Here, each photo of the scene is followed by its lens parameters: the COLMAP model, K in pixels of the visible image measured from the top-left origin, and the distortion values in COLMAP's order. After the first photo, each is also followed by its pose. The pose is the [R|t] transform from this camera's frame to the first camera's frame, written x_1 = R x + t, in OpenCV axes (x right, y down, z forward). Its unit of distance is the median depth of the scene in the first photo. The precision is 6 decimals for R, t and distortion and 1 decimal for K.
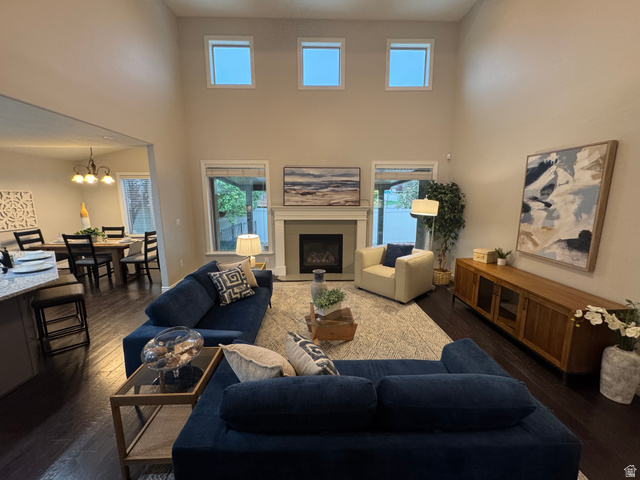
lens RADIAL K [[256.1, 0, 320.0], [0, 256.1, 240.0], [0, 0, 1]] dist [-0.001572, 0.000649]
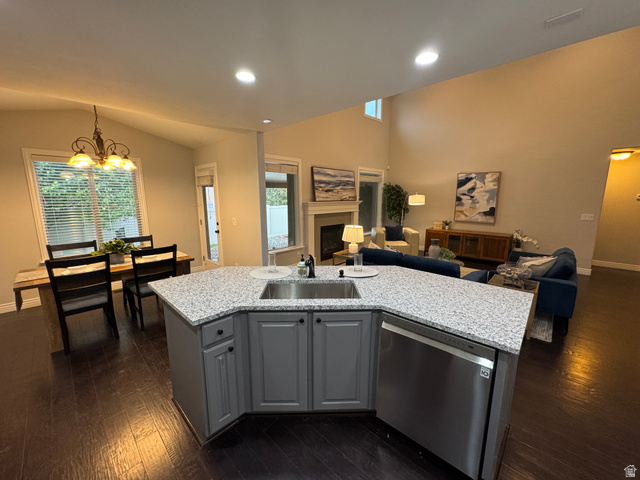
lens RADIAL K [[256.1, 0, 320.0], [0, 256.1, 240.0], [0, 0, 1]] dist [-0.001572, 0.000649]
pose [[0.712183, -0.122035, 0.691305, -0.936699], [0.117606, 0.991597, 0.053887, -0.025933], [-0.692072, 0.042924, 0.720551, 0.198456]]
